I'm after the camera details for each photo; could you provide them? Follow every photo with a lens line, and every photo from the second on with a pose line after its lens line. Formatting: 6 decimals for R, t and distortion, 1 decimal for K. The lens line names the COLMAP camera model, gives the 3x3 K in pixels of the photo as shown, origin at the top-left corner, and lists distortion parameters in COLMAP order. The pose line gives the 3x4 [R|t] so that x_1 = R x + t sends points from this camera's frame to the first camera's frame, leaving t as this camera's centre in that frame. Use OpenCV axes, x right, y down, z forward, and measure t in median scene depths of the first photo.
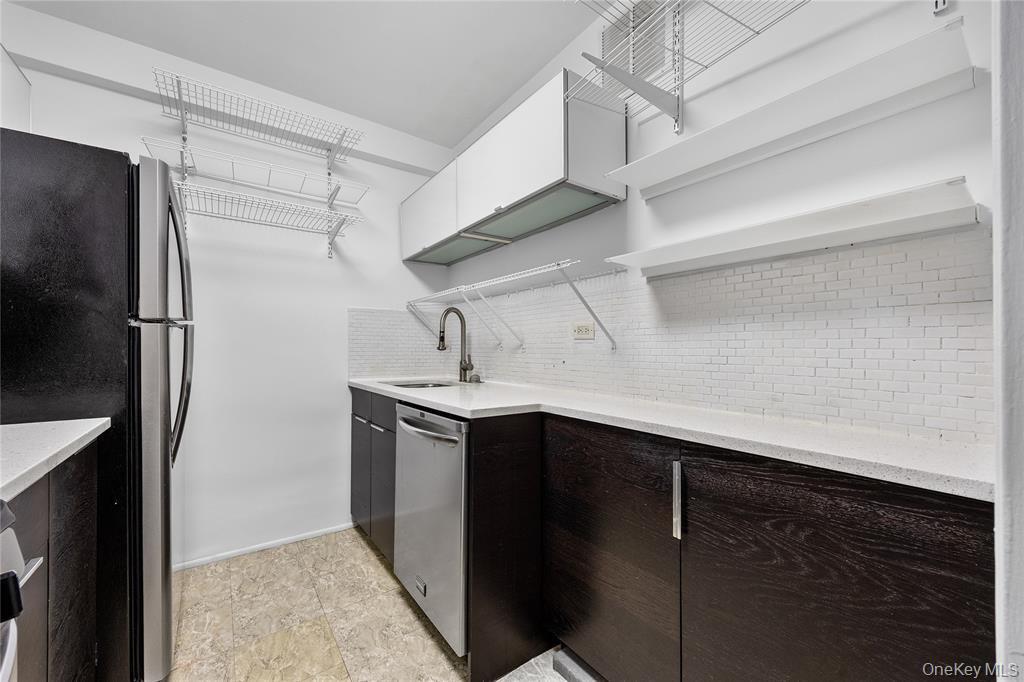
lens RADIAL K [[401.0, 0, 514.2], [0, 401.0, 346.2], [0, 0, 1]] dist [-0.006904, -0.000331]
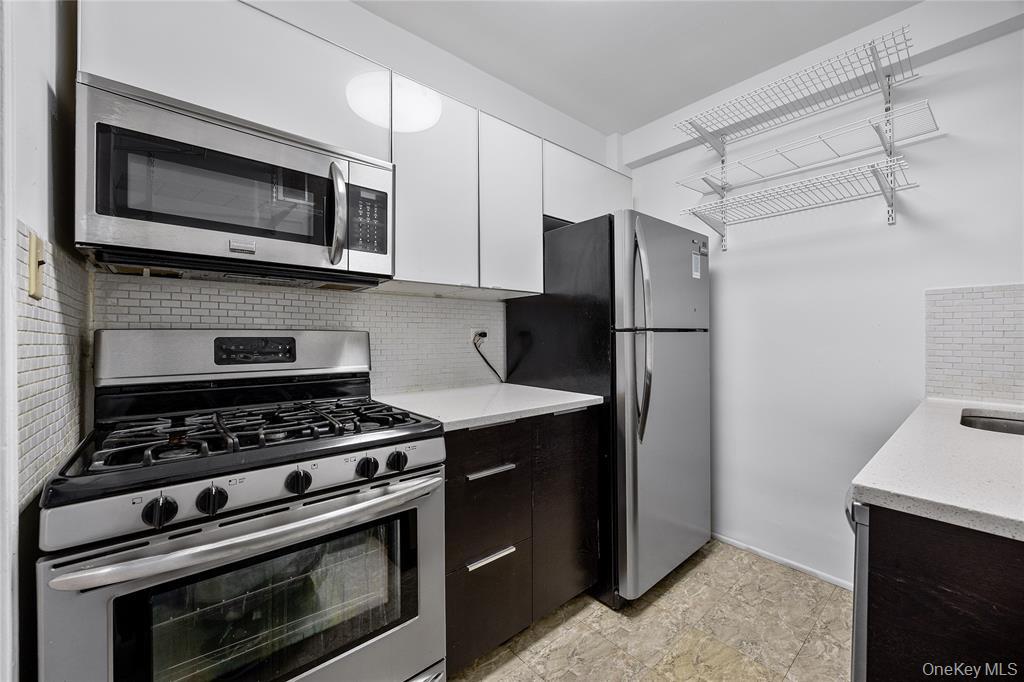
lens RADIAL K [[401.0, 0, 513.0], [0, 401.0, 332.6], [0, 0, 1]] dist [-0.006904, -0.000331]
pose [[0.050510, -0.005112, -0.998710, 0.281472], [0.006381, 0.999968, -0.004795, -0.033493], [0.998703, -0.006131, 0.050541, 0.356018]]
